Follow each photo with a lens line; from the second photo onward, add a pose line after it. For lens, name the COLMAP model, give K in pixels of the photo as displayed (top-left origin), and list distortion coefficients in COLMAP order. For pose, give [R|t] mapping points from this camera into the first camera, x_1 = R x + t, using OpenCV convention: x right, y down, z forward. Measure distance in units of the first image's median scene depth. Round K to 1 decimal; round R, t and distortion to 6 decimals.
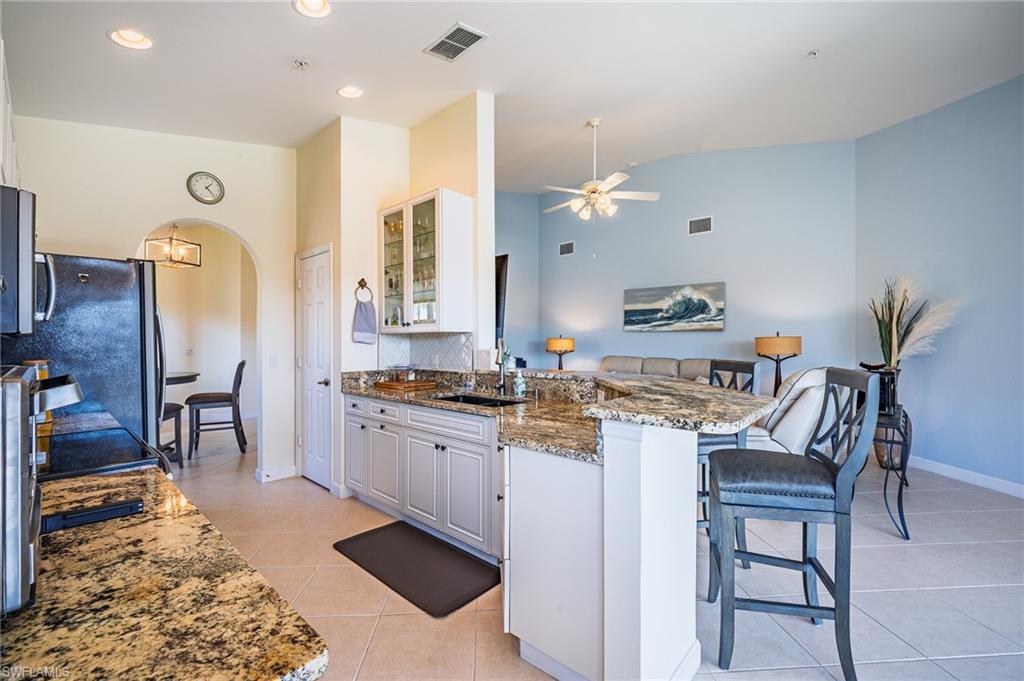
lens RADIAL K [[424.2, 0, 507.8], [0, 424.2, 345.0], [0, 0, 1]] dist [0.004457, -0.007921]
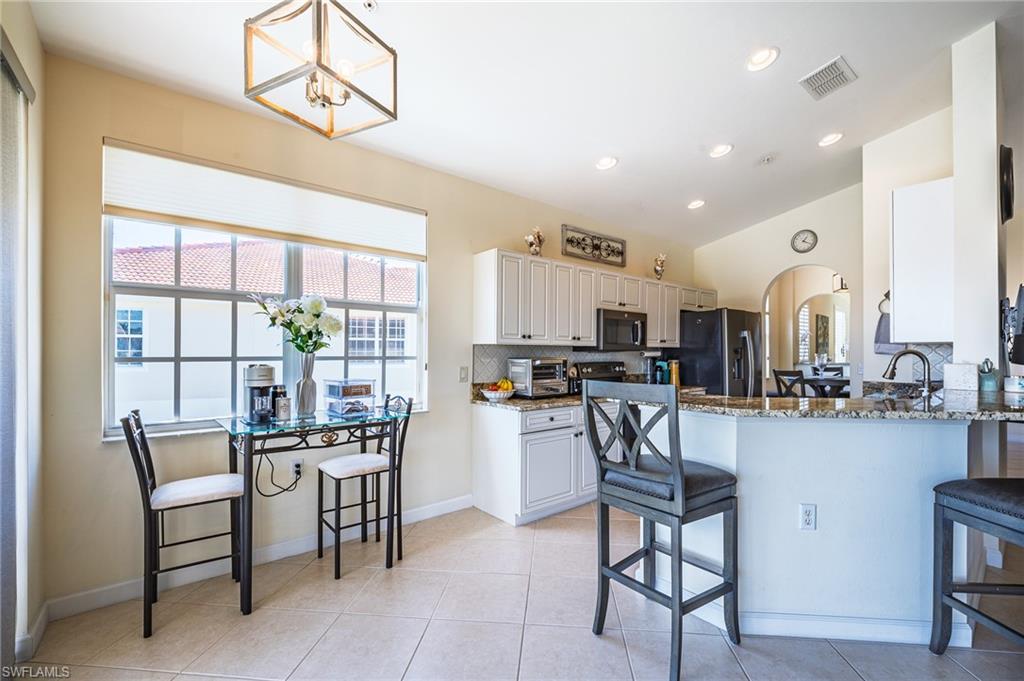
lens RADIAL K [[424.2, 0, 517.0], [0, 424.2, 354.2], [0, 0, 1]] dist [0.004457, -0.007921]
pose [[-0.130381, 0.007780, -0.991433, 0.462188], [-0.007462, 0.999933, 0.008828, -0.004179], [0.991436, 0.008549, -0.130314, 0.153066]]
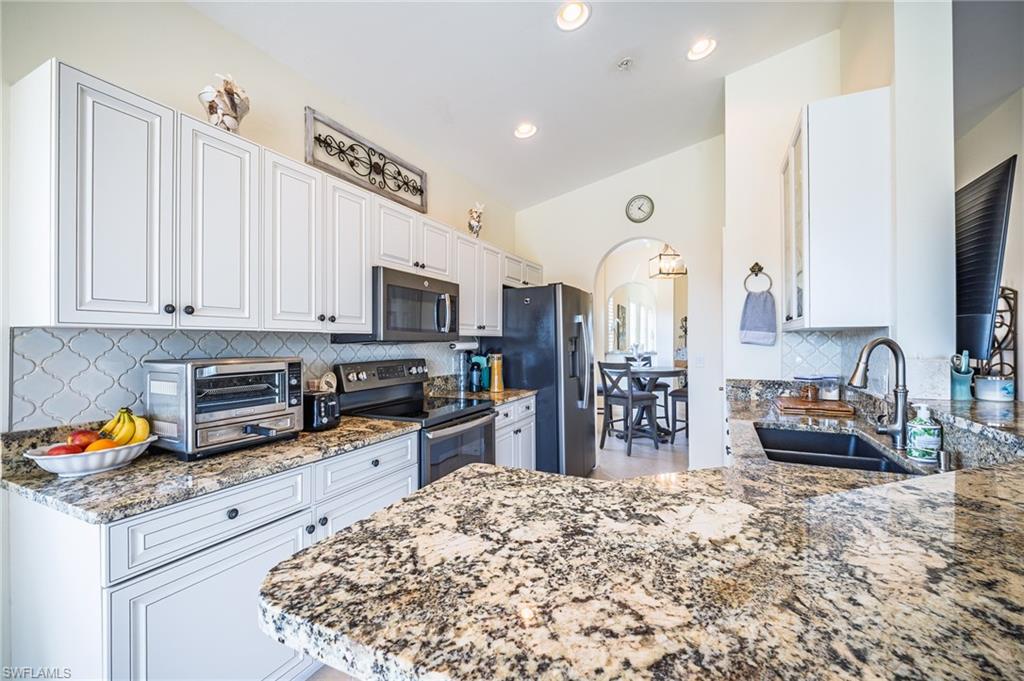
lens RADIAL K [[424.2, 0, 508.1], [0, 424.2, 341.9], [0, 0, 1]] dist [0.004457, -0.007921]
pose [[0.279386, 0.001768, -0.960177, 0.172312], [-0.002482, 0.999996, 0.001119, -0.005398], [0.960176, 0.002071, 0.279389, 0.200759]]
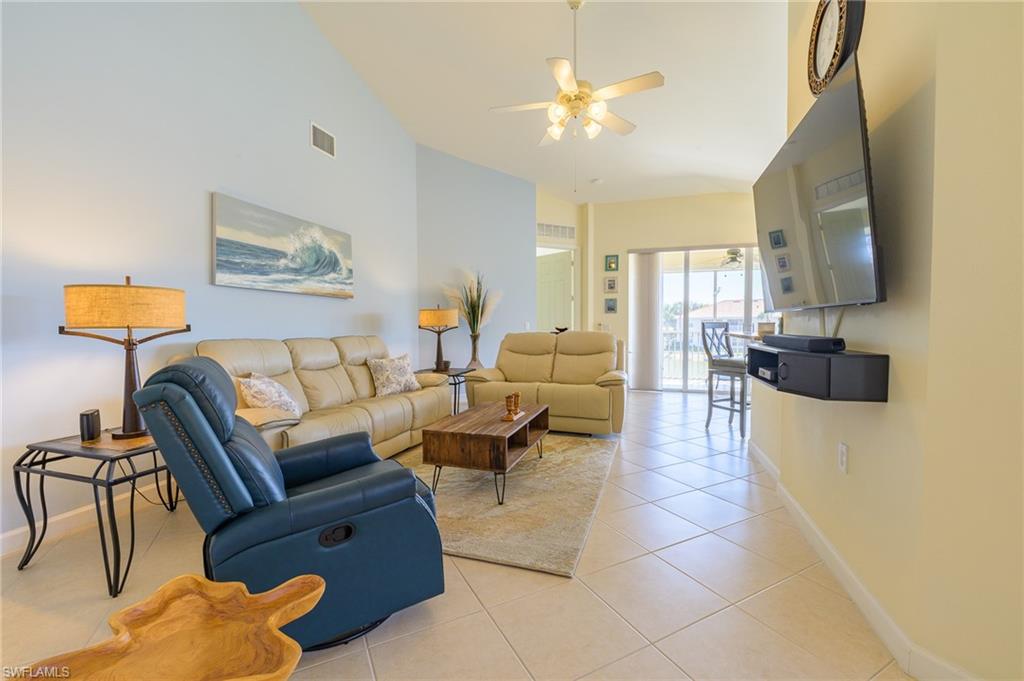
lens RADIAL K [[424.2, 0, 516.0], [0, 424.2, 343.3], [0, 0, 1]] dist [0.004457, -0.007921]
pose [[-0.427408, -0.039660, 0.903189, -0.309429], [0.006897, 0.998865, 0.047125, 0.012634], [-0.904033, 0.026371, -0.426649, 1.030667]]
